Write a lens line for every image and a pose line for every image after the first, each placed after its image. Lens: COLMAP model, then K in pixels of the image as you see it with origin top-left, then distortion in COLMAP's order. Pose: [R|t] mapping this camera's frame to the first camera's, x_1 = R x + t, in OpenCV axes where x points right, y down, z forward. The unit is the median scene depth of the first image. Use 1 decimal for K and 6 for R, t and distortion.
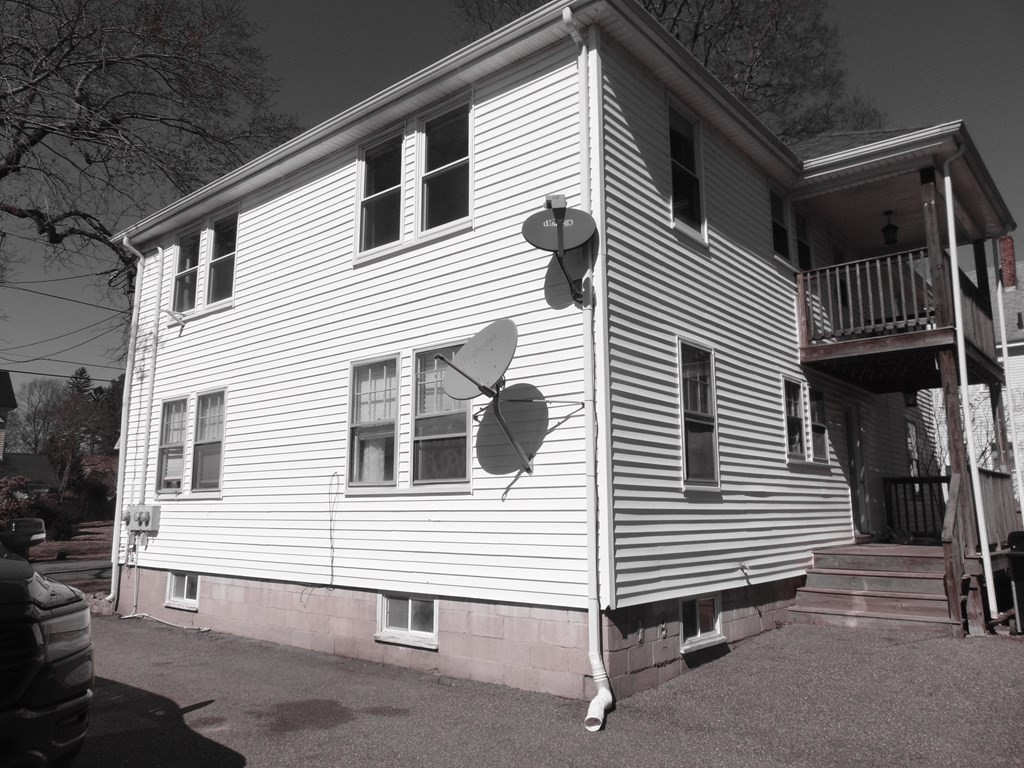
lens RADIAL K [[778.9, 0, 502.7], [0, 778.9, 377.2], [0, 0, 1]] dist [-0.027981, 0.000757]
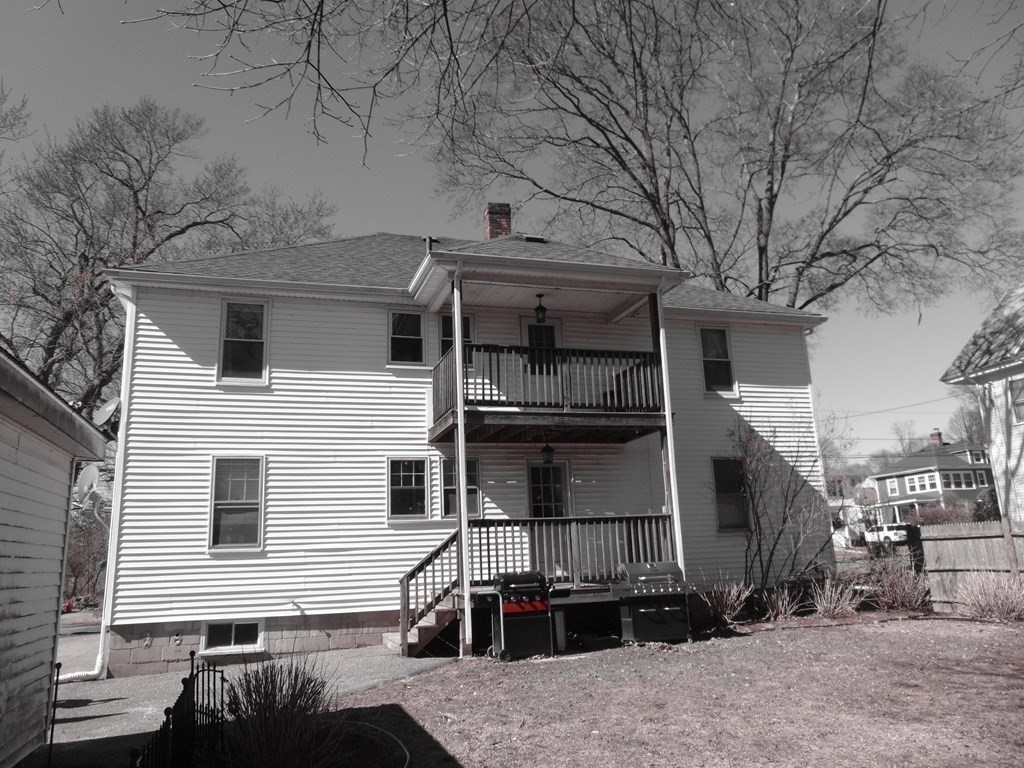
lens RADIAL K [[766.4, 0, 507.5], [0, 766.4, 387.3], [0, 0, 1]] dist [-0.003085, 0.002053]
pose [[0.841721, -0.152086, -0.518049, 1.529094], [0.128051, 0.988363, -0.082103, 0.015995], [0.524507, 0.002771, 0.851401, -0.017965]]
